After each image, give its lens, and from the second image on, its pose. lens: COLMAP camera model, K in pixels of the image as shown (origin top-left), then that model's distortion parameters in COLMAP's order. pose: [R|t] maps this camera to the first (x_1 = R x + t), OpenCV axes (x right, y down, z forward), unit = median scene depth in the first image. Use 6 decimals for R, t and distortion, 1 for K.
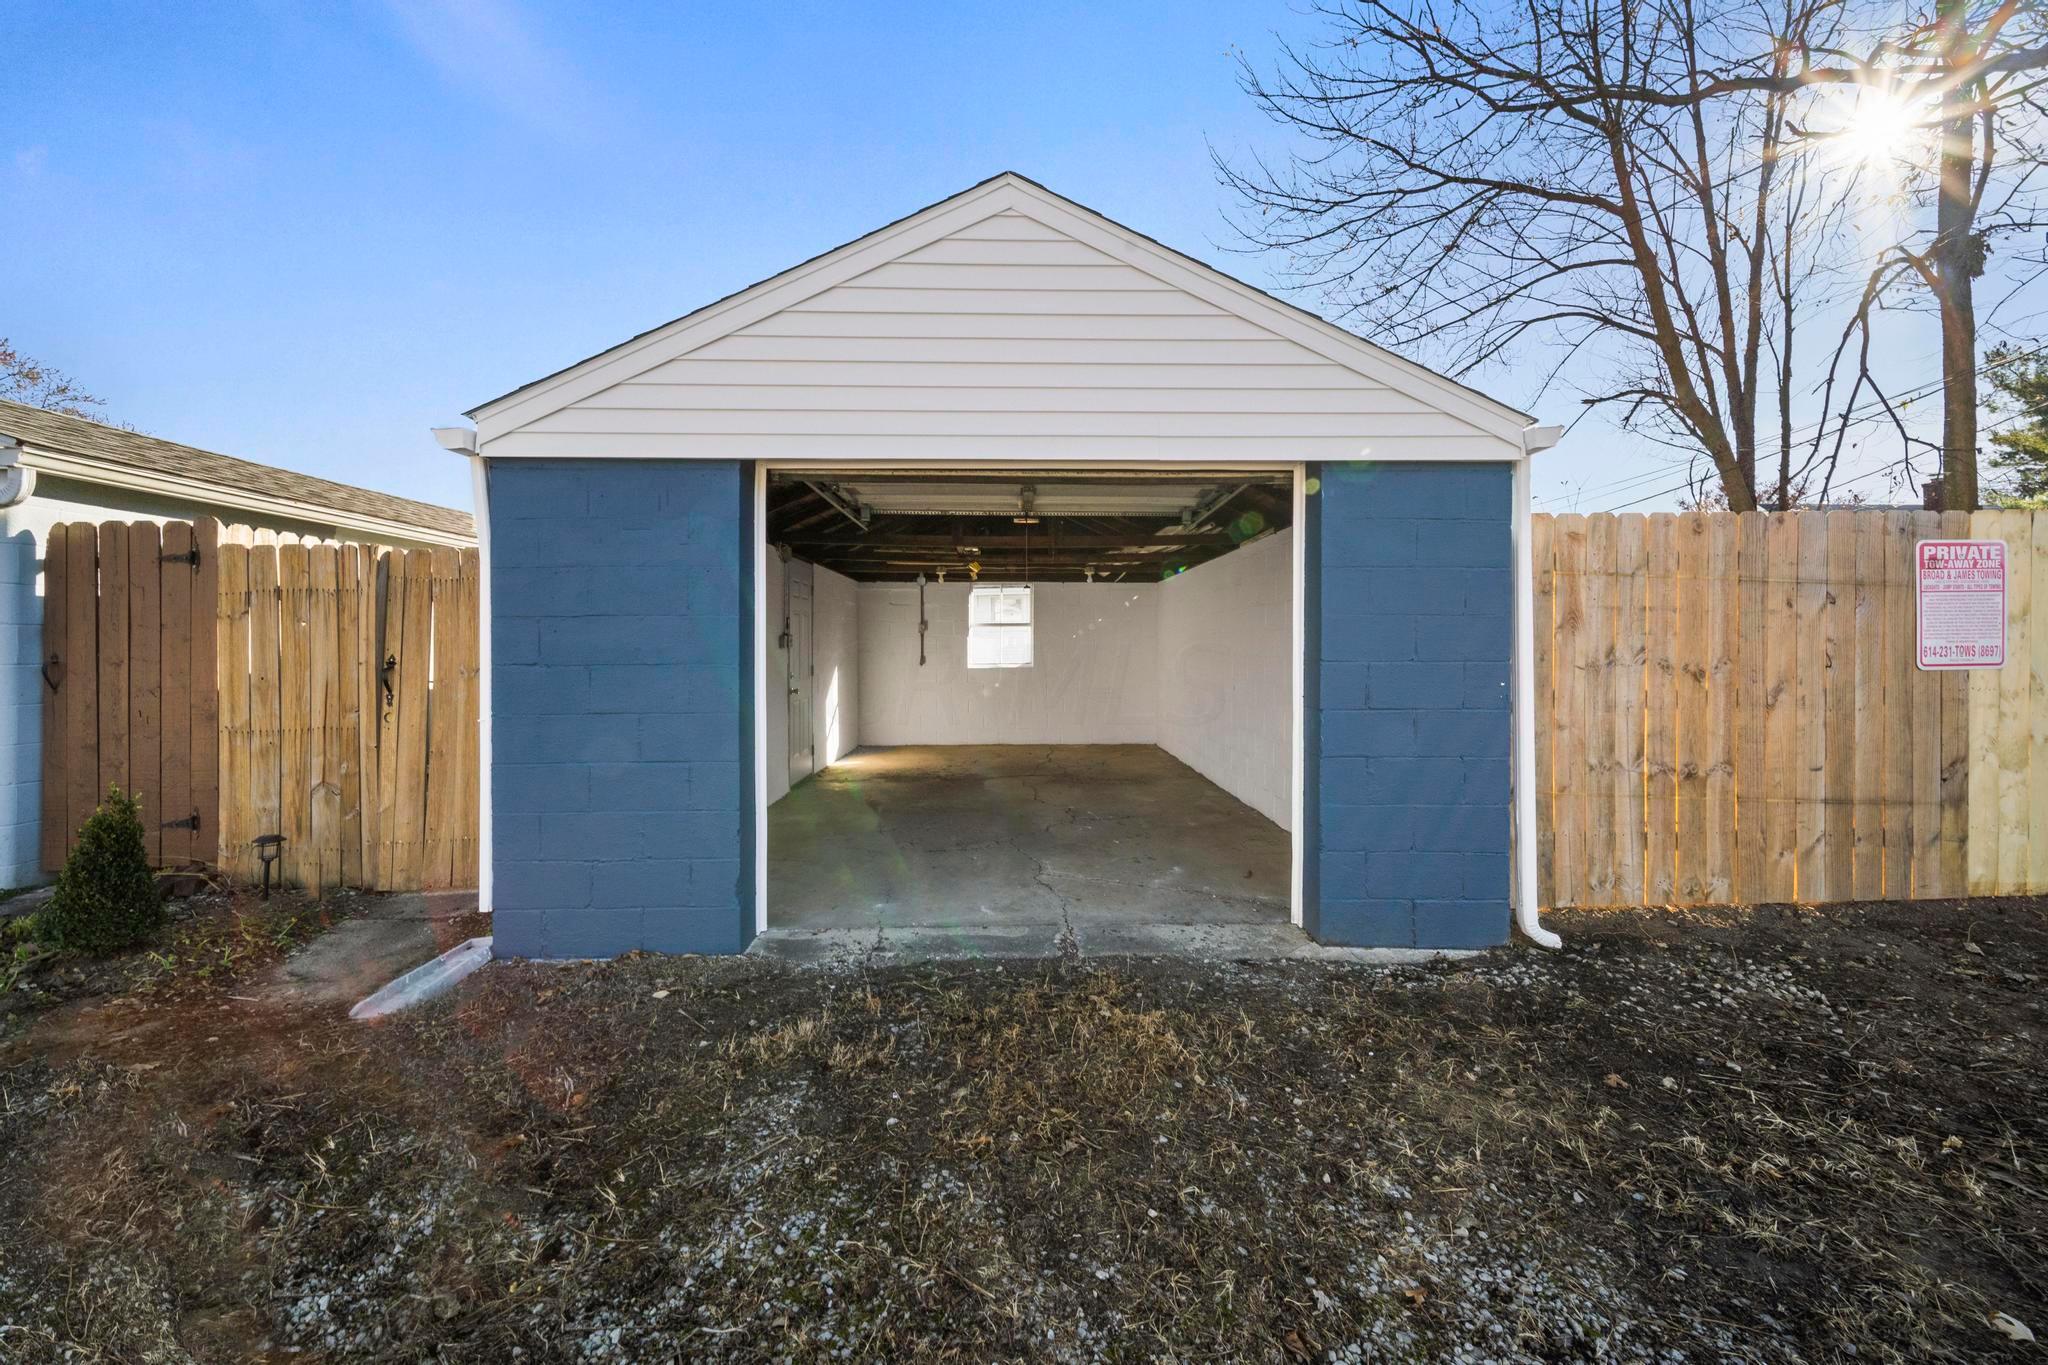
lens RADIAL K [[817.2, 0, 1015.8], [0, 817.2, 659.9], [0, 0, 1]] dist [-0.002318, -0.000321]
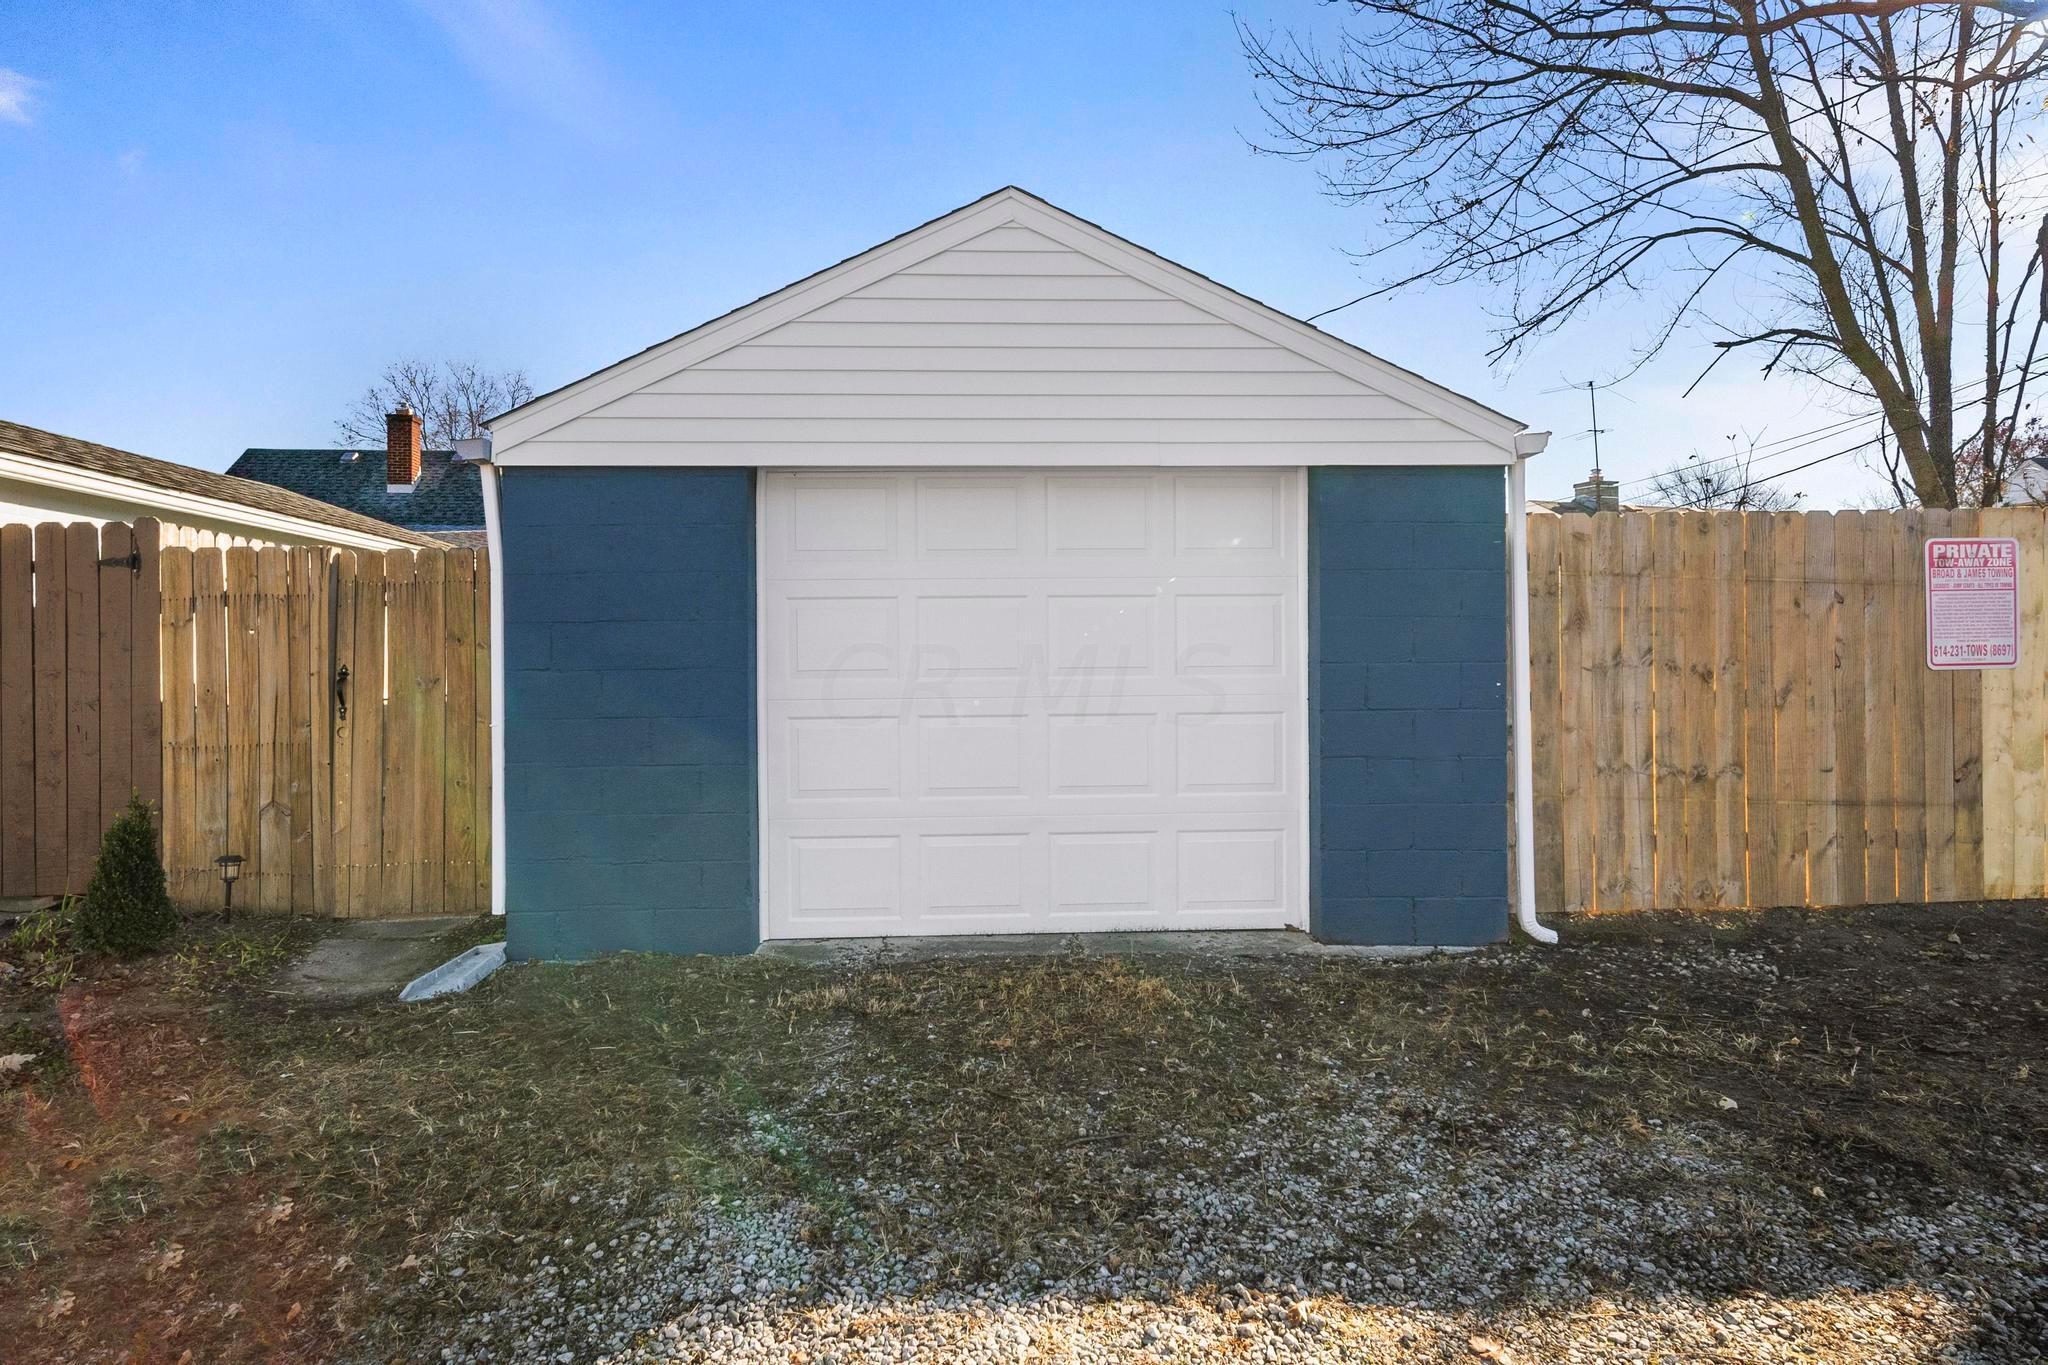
lens RADIAL K [[1316.6, 0, 1024.0], [0, 1316.6, 682.5], [0, 0, 1]] dist [0.002358, 0.001126]
pose [[0.999362, -0.006581, 0.035091, -0.046982], [0.006817, 0.999955, -0.006598, 0.031027], [-0.035046, 0.006833, 0.999362, -0.562054]]
